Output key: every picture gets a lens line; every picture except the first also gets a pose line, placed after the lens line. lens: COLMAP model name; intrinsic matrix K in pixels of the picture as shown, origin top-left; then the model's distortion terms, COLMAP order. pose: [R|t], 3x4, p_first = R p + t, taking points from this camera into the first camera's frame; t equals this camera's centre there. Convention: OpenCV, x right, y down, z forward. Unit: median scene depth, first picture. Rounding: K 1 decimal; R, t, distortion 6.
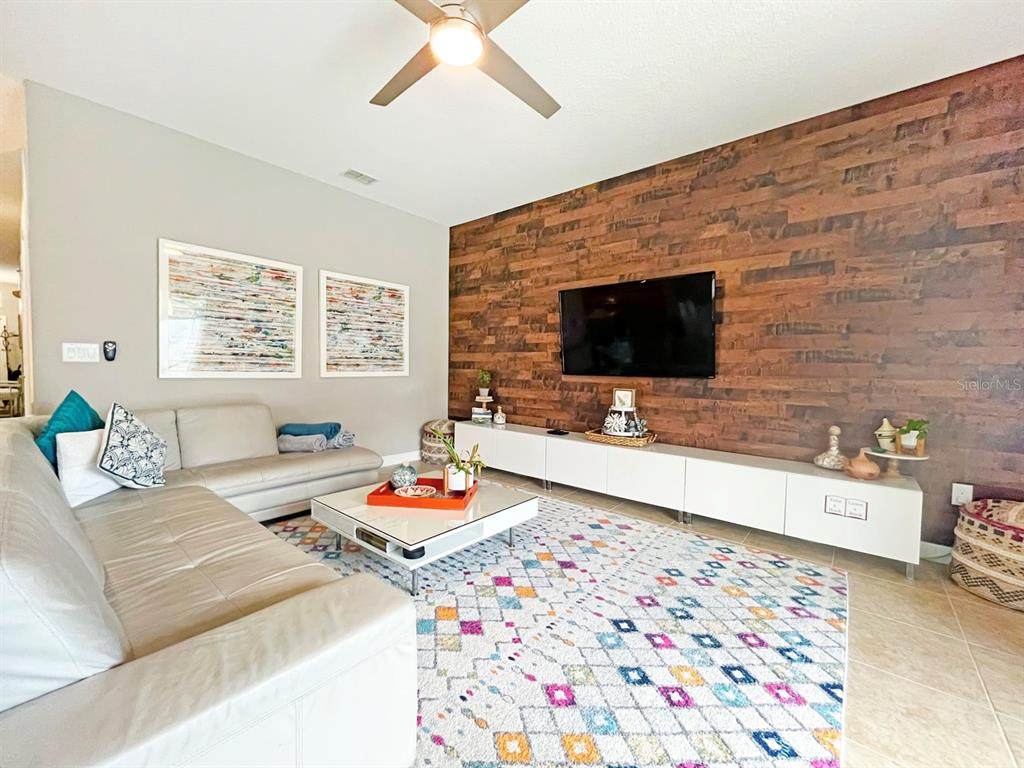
lens RADIAL K [[416.6, 0, 511.8], [0, 416.6, 381.8], [0, 0, 1]] dist [-0.001092, -0.000082]
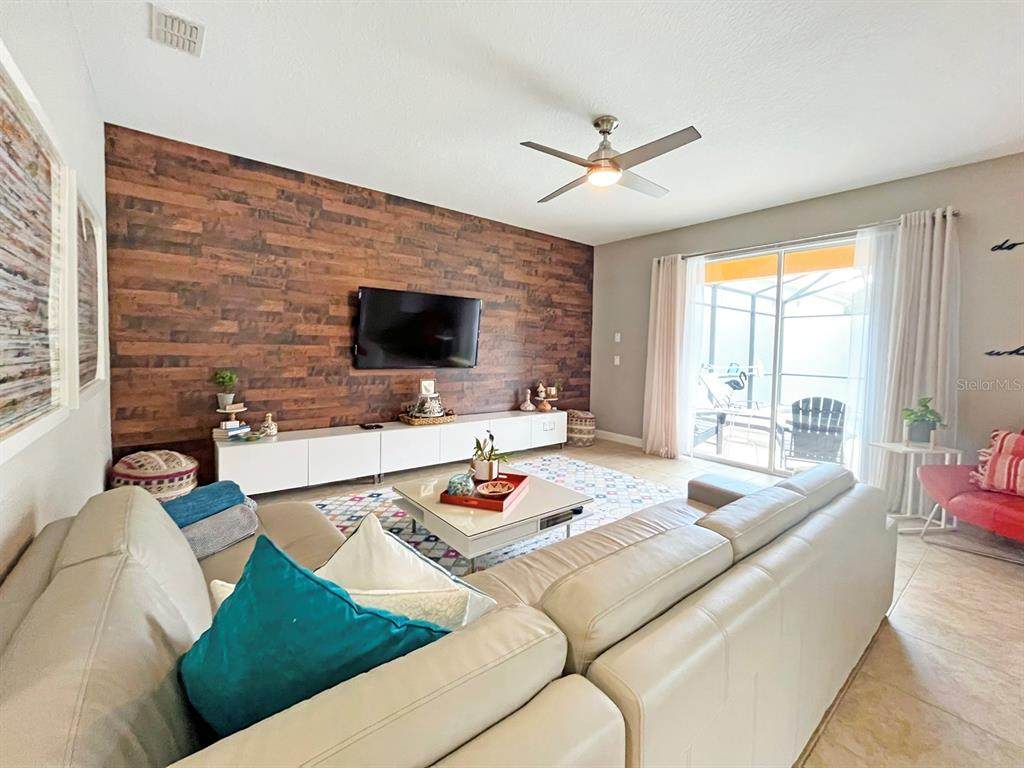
lens RADIAL K [[416.6, 0, 485.8], [0, 416.6, 368.5], [0, 0, 1]] dist [-0.001092, -0.000082]
pose [[0.235816, -0.049509, 0.970536, -0.762830], [0.026298, 0.998661, 0.044554, -0.055317], [-0.971442, 0.015016, 0.236802, 0.456229]]
